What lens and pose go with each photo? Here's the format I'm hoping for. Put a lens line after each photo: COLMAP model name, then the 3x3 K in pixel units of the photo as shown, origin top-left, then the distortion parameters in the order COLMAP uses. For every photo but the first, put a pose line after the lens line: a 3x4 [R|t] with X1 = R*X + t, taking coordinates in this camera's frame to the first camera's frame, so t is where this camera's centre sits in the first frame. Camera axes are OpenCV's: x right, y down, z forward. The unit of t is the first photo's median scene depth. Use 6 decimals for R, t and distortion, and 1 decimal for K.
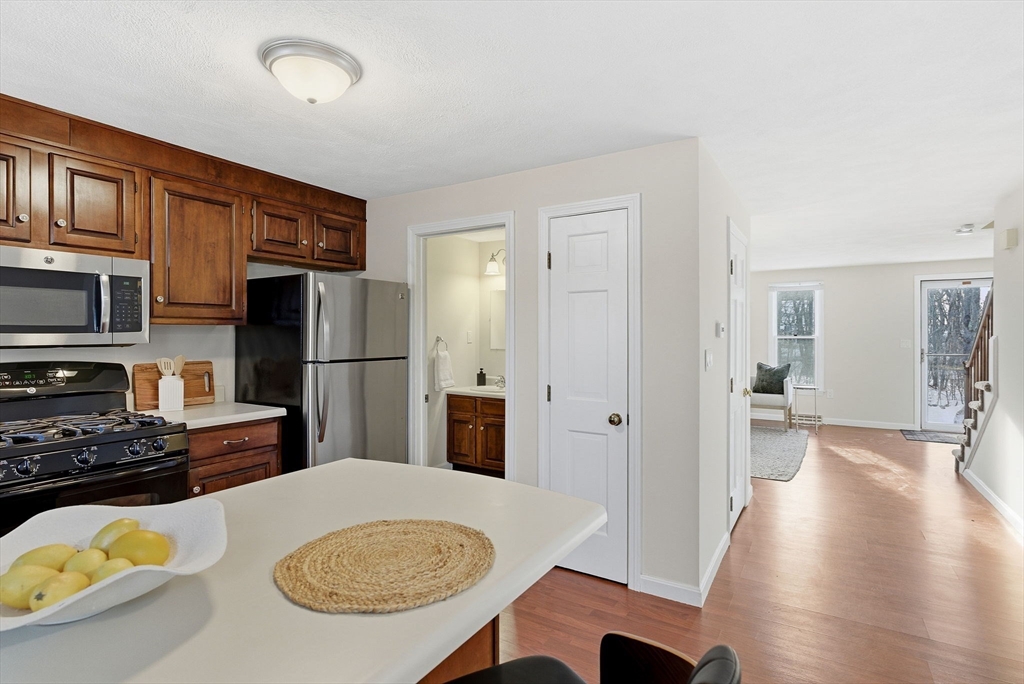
lens RADIAL K [[512.9, 0, 512.5], [0, 512.9, 334.6], [0, 0, 1]] dist [-0.008901, 0.003410]
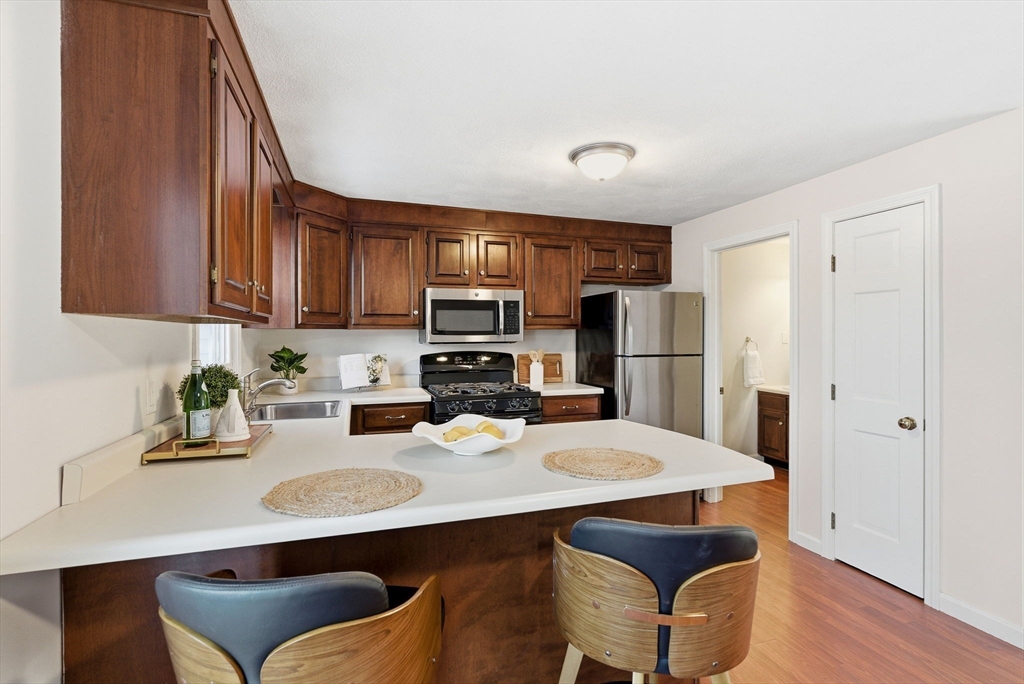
lens RADIAL K [[473.2, 0, 515.7], [0, 473.2, 336.5], [0, 0, 1]] dist [-0.000779, 0.000407]
pose [[0.772878, -0.000160, -0.634555, 0.190258], [0.001923, 0.999996, 0.002090, -0.000987], [0.634552, -0.002835, 0.772875, -0.149373]]
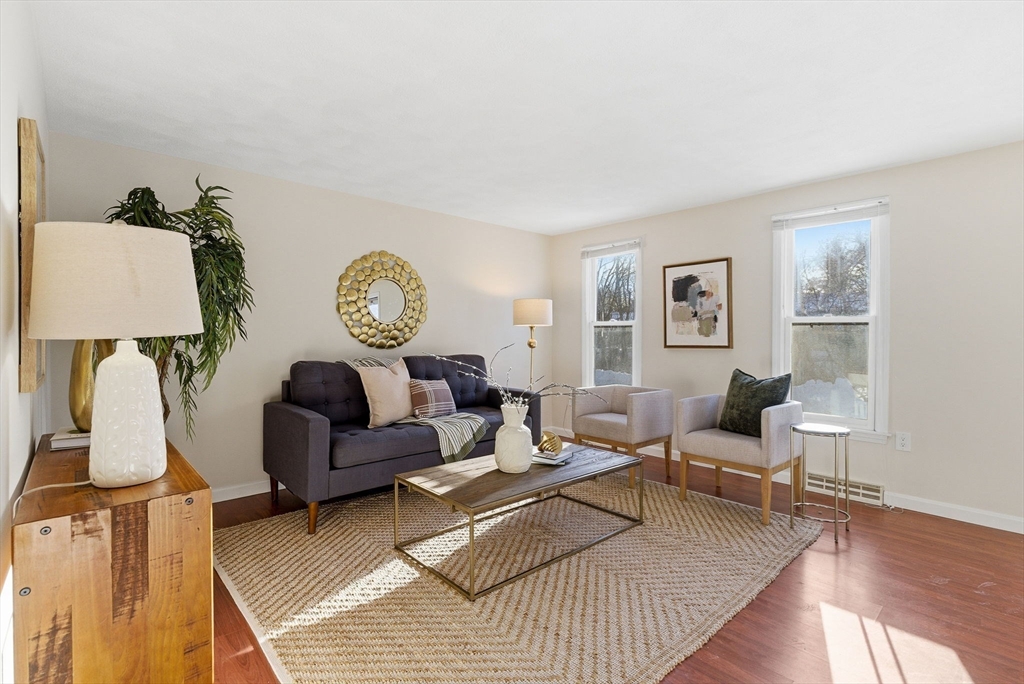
lens RADIAL K [[473.2, 0, 510.3], [0, 473.2, 338.9], [0, 0, 1]] dist [-0.000779, 0.000407]
pose [[0.961794, 0.012568, -0.273487, 0.941610], [-0.013334, 0.999911, -0.000941, 0.067343], [0.273450, 0.004552, 0.961875, 1.176091]]
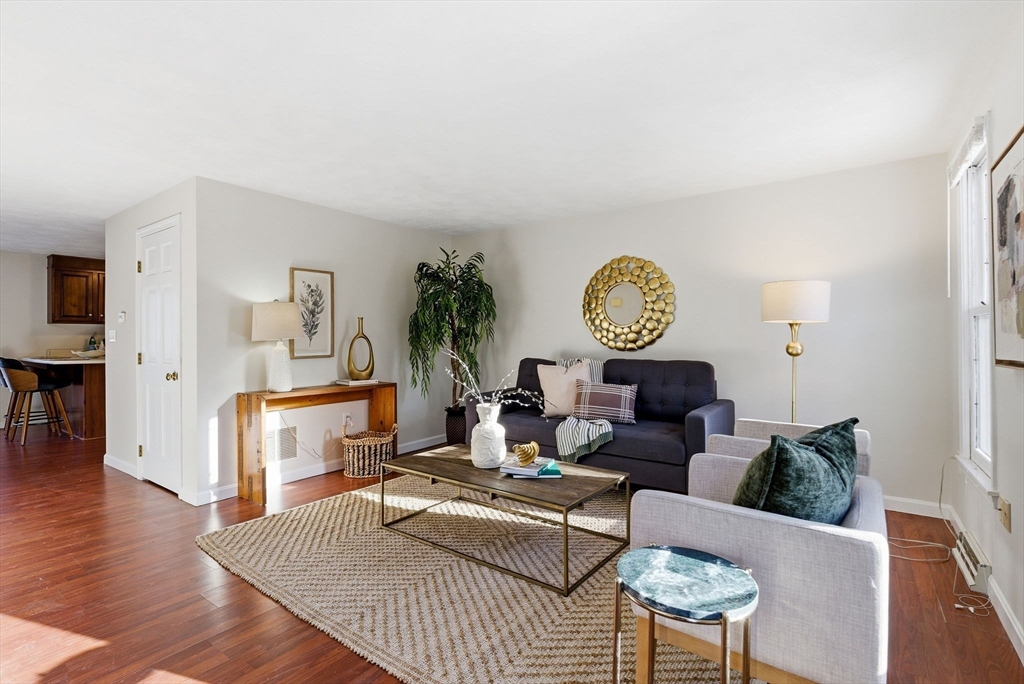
lens RADIAL K [[473.2, 0, 493.6], [0, 473.2, 338.3], [0, 0, 1]] dist [-0.000779, 0.000407]
pose [[-0.087657, 0.010589, -0.996094, 1.802228], [0.004802, 0.999936, 0.010207, 0.039382], [0.996139, -0.003888, -0.087702, 2.330866]]
